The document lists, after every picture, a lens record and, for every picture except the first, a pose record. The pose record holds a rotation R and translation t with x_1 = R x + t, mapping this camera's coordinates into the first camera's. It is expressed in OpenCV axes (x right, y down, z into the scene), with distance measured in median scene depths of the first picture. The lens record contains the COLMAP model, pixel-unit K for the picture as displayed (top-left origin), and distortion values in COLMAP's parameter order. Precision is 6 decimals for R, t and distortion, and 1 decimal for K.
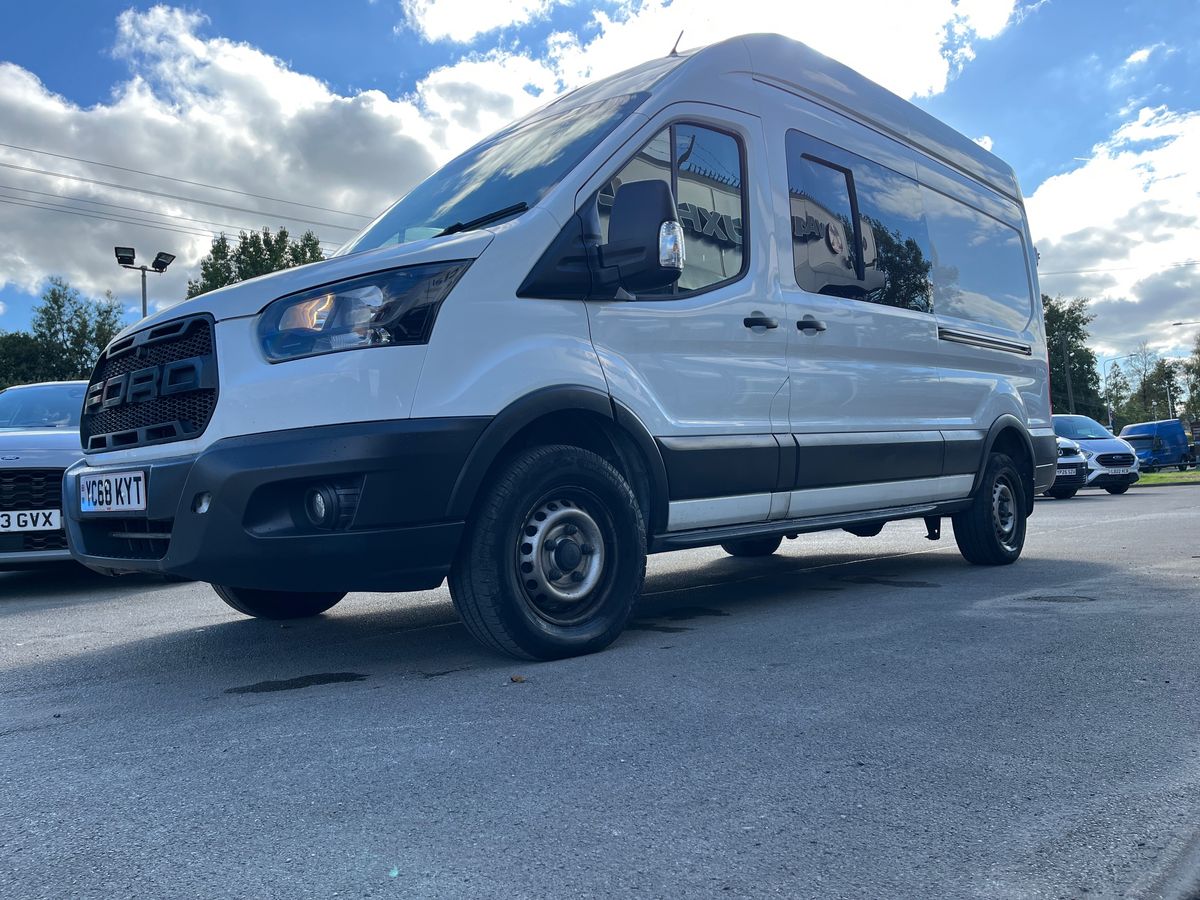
lens RADIAL K [[908.5, 0, 597.4], [0, 908.5, 444.4], [0, 0, 1]] dist [0.076551, -0.088493]
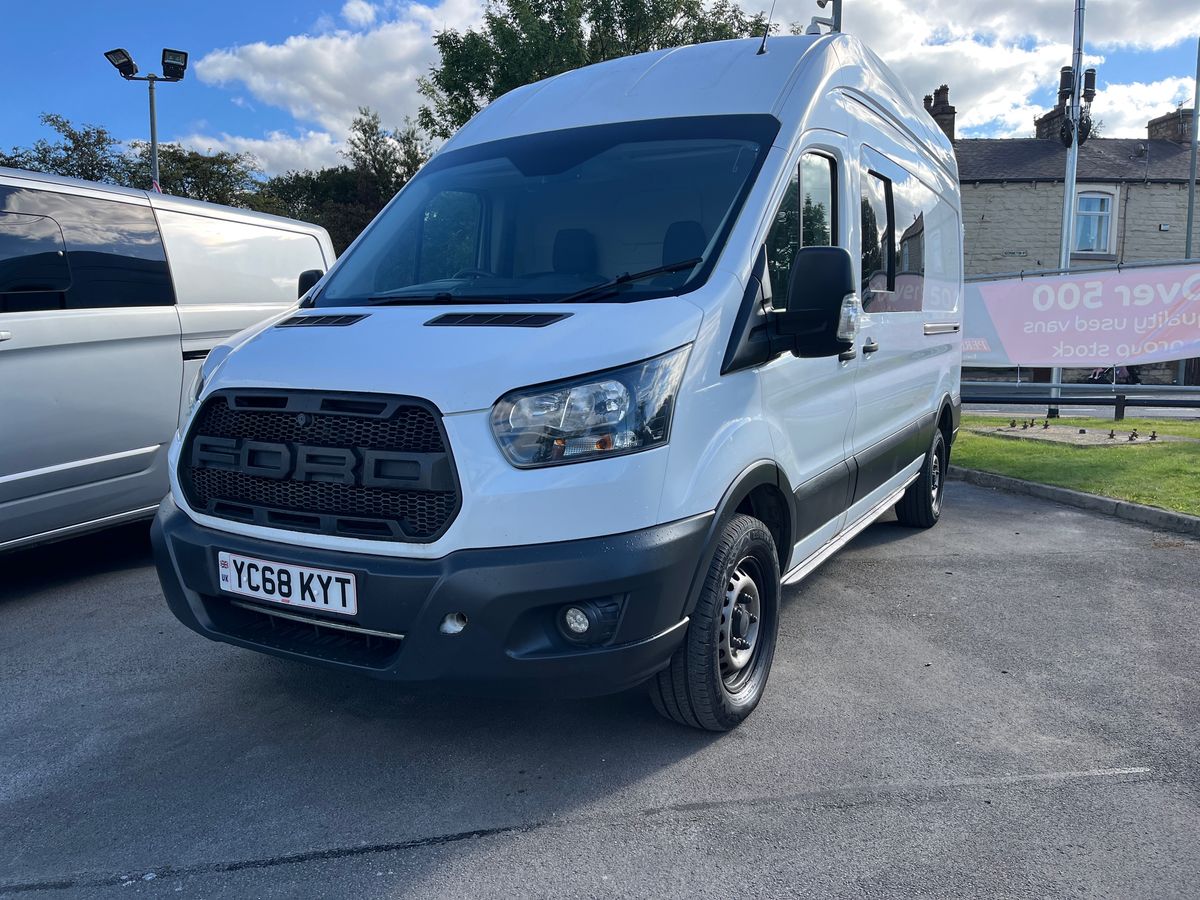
lens RADIAL K [[908.4, 0, 596.1], [0, 908.4, 449.3], [0, 0, 1]] dist [0.079822, -0.100518]
pose [[0.968172, 0.010281, 0.250076, -0.430163], [-0.050535, 0.986607, 0.155088, -0.215058], [-0.245132, -0.162790, 0.955725, 0.087031]]
